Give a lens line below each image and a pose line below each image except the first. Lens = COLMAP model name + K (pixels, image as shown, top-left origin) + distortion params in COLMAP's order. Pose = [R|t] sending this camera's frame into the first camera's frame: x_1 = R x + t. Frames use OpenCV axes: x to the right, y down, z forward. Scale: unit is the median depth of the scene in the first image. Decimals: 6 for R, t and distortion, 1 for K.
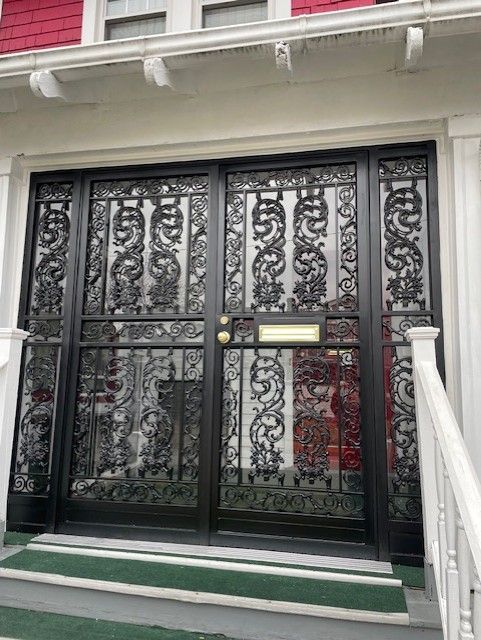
lens RADIAL K [[509.1, 0, 240.5], [0, 509.1, 320.0], [0, 0, 1]] dist [0.028329, -0.000361]
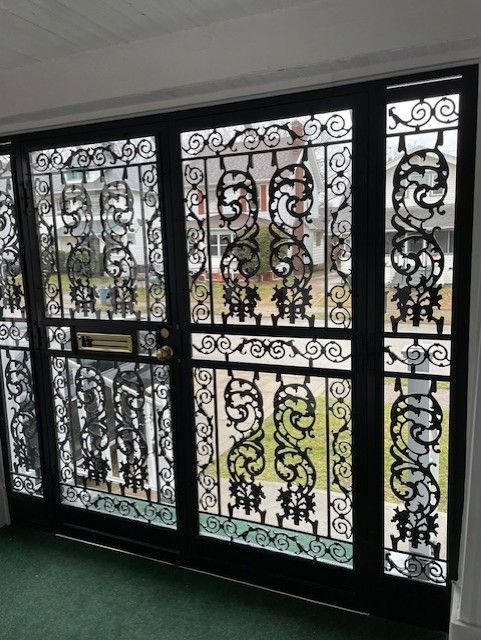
lens RADIAL K [[509.1, 0, 240.5], [0, 509.1, 320.0], [0, 0, 1]] dist [0.028329, -0.000361]
pose [[0.979668, -0.021124, -0.199509, 0.216699], [0.084029, 0.946217, 0.312431, -0.276974], [0.182179, -0.322843, 0.928754, 0.270254]]
